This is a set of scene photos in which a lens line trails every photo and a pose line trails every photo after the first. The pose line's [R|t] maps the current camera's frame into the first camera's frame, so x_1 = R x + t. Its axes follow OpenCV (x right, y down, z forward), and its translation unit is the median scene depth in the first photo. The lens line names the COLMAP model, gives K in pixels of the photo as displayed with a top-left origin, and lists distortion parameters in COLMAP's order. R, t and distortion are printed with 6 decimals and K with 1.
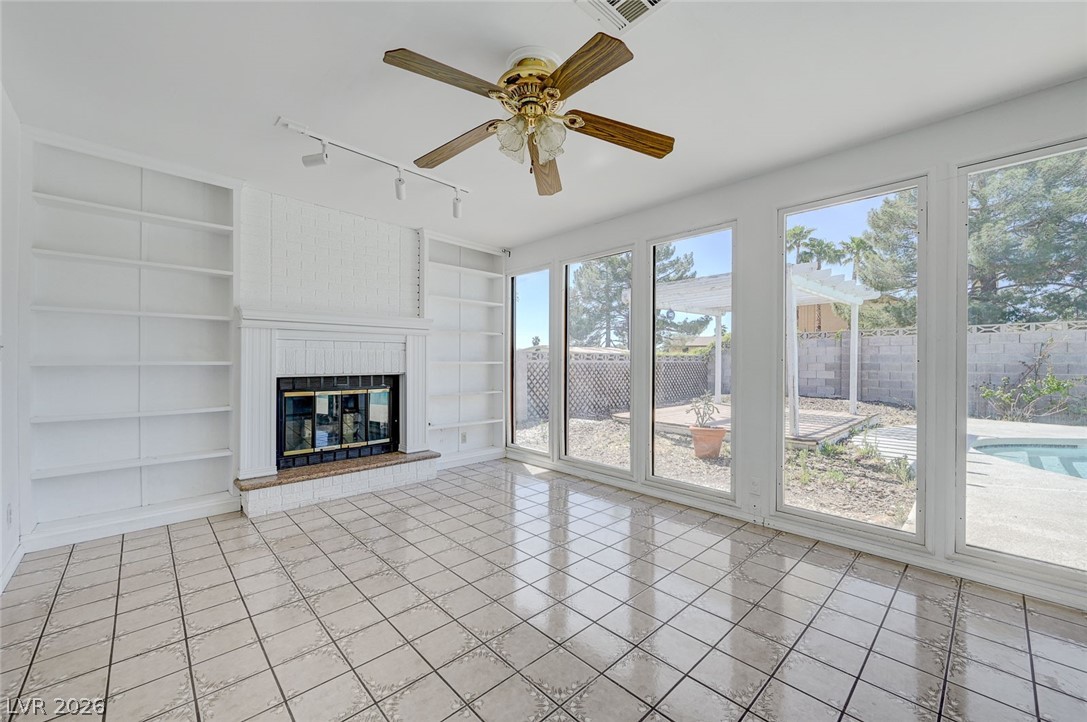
lens RADIAL K [[431.6, 0, 552.7], [0, 431.6, 359.0], [0, 0, 1]] dist [0.003070, 0.000992]
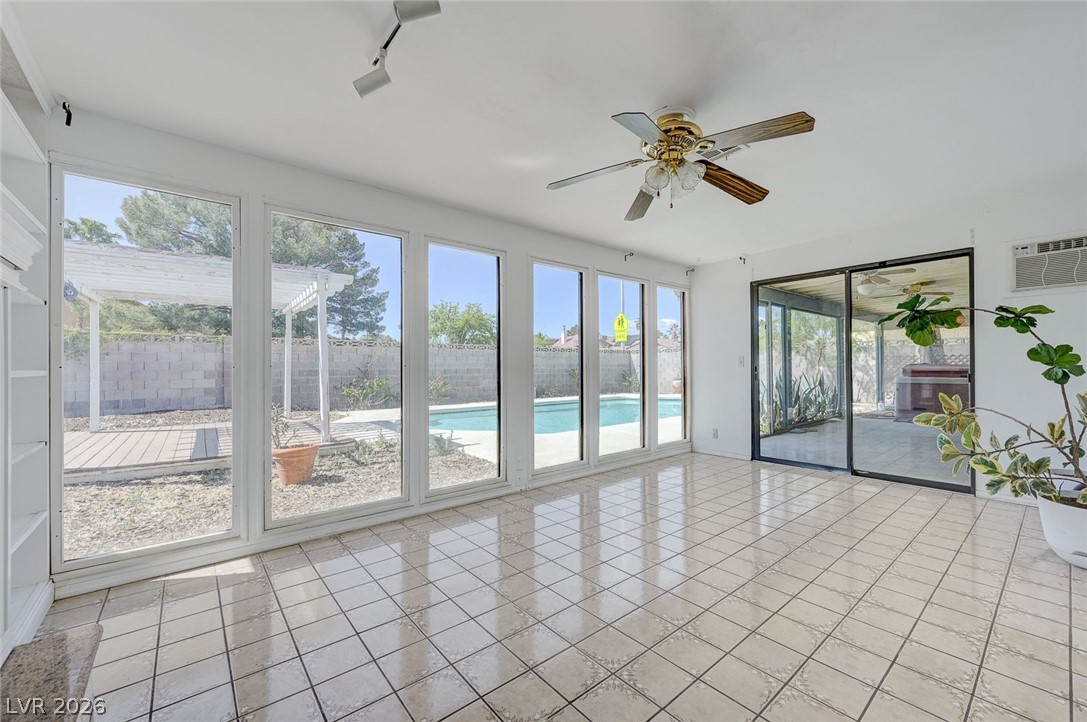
lens RADIAL K [[431.6, 0, 548.2], [0, 431.6, 369.7], [0, 0, 1]] dist [0.003070, 0.000992]
pose [[0.082906, -0.010217, 0.996505, -0.192261], [0.002251, 0.999947, 0.010065, -0.000067], [-0.996555, 0.001409, 0.082924, 0.189977]]
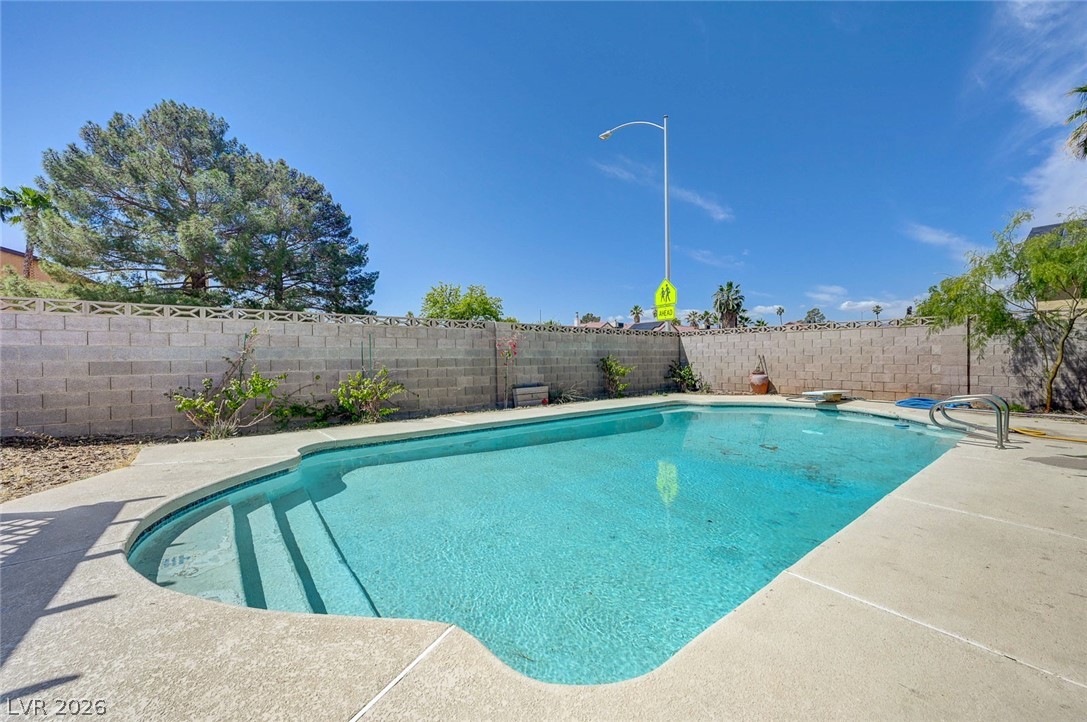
lens RADIAL K [[431.6, 0, 545.1], [0, 431.6, 361.7], [0, 0, 1]] dist [0.003070, 0.000992]
pose [[0.114859, -0.014966, 0.993269, 0.269852], [0.006762, 0.999875, 0.014284, 0.004521], [-0.993359, 0.005076, 0.114946, 0.244706]]
